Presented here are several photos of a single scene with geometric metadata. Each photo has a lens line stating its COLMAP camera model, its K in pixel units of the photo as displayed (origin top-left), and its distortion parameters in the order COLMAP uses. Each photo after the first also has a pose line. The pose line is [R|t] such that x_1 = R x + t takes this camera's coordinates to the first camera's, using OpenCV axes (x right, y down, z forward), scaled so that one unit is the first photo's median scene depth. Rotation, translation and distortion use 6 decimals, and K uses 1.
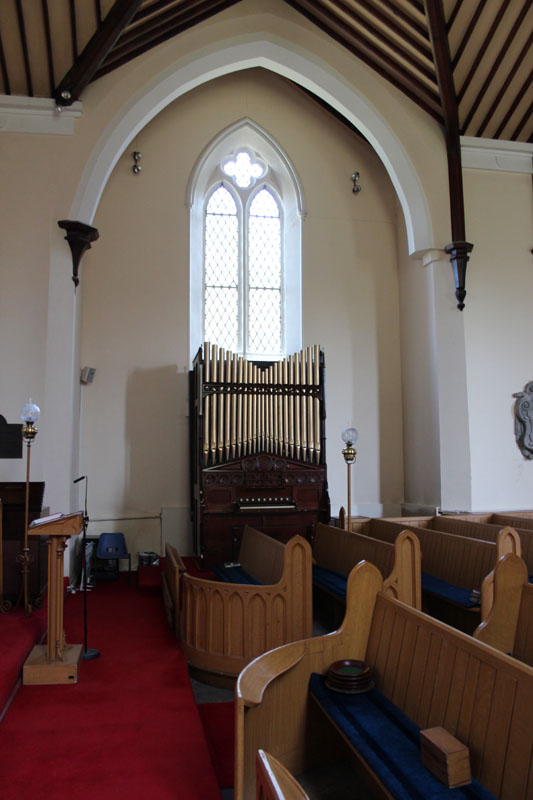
lens RADIAL K [[664.3, 0, 266.5], [0, 664.3, 400.0], [0, 0, 1]] dist [-0.126706, 0.101441]
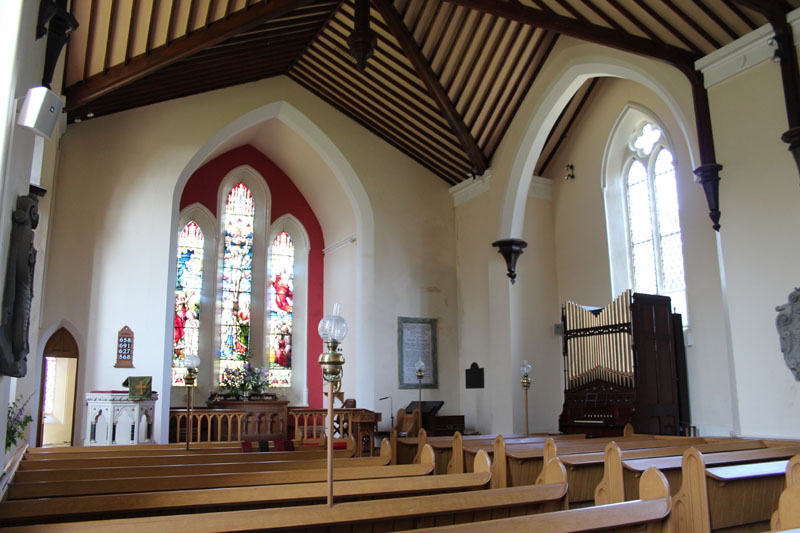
lens RADIAL K [[664.3, 0, 400.0], [0, 664.3, 266.5], [0, 0, 1]] dist [-0.126706, 0.101441]
pose [[0.301194, -0.178608, -0.936686, 1.058433], [0.098292, 0.982884, -0.155811, 0.021359], [0.948483, -0.045140, 0.313595, 0.216917]]
